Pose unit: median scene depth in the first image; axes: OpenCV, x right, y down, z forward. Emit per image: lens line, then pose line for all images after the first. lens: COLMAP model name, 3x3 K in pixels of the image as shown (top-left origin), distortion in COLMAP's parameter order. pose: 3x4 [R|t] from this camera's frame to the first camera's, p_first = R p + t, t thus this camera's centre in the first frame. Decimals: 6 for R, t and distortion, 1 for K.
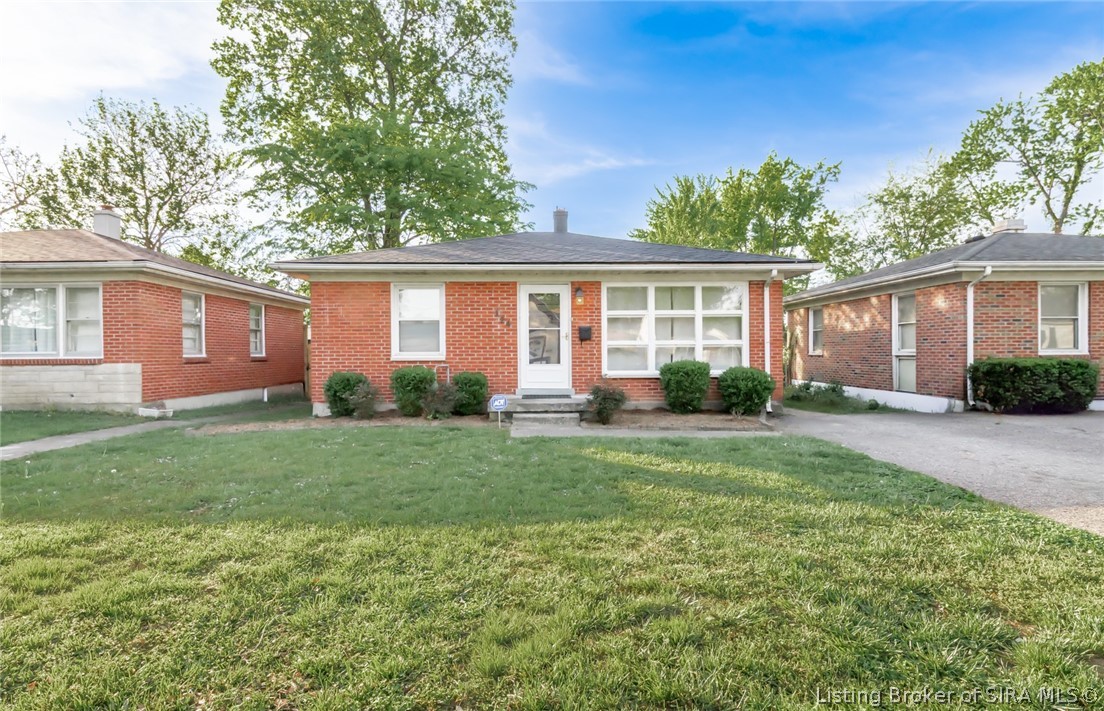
lens RADIAL K [[590.5, 0, 555.5], [0, 590.5, 356.5], [0, 0, 1]] dist [0.003523, -0.000535]
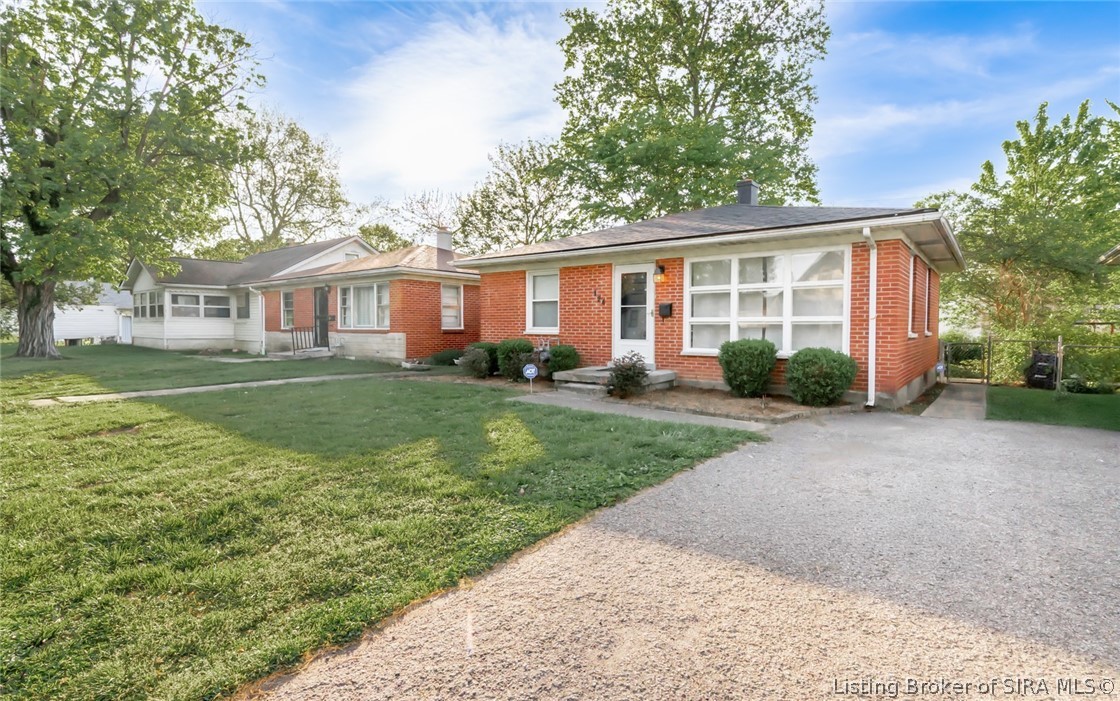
lens RADIAL K [[553.8, 0, 556.0], [0, 553.8, 353.3], [0, 0, 1]] dist [-0.001648, -0.000980]
pose [[0.763125, 0.039319, -0.645053, 0.517936], [-0.011414, 0.998812, 0.047379, -0.008444], [0.646150, -0.028794, 0.762667, 0.151115]]
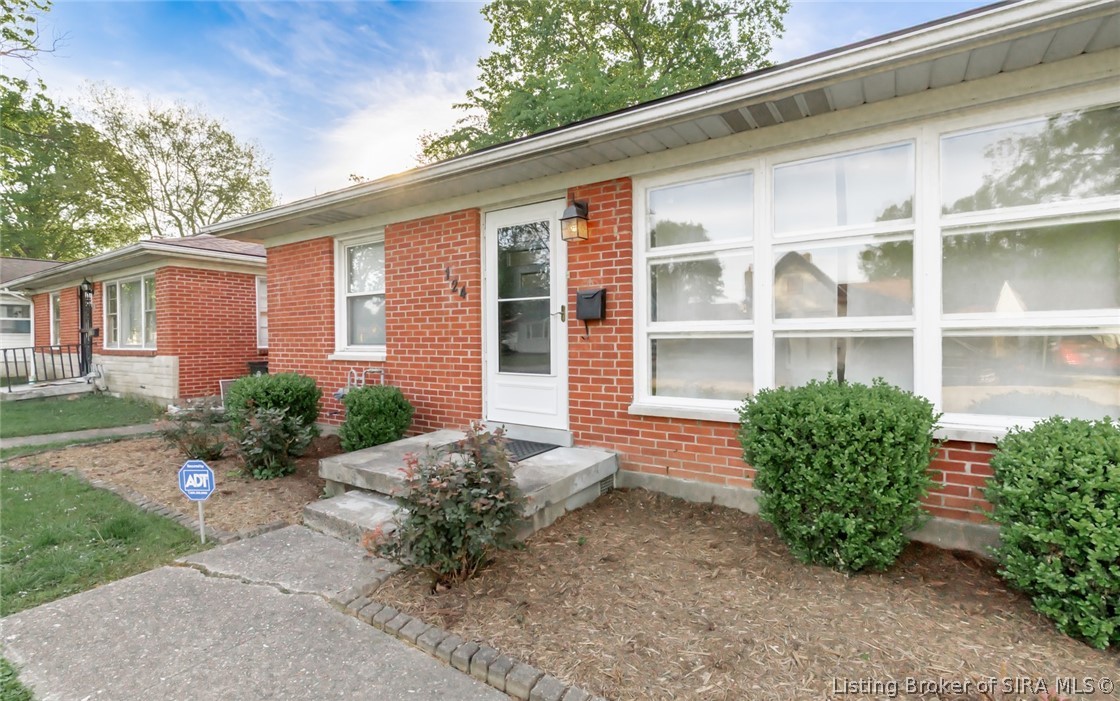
lens RADIAL K [[512.3, 0, 557.9], [0, 512.3, 347.5], [0, 0, 1]] dist [-0.000741, 0.000165]
pose [[0.814712, 0.010429, -0.579772, 0.242859], [-0.001167, 0.999866, 0.016347, -0.014956], [0.579864, -0.012641, 0.814615, 0.679087]]
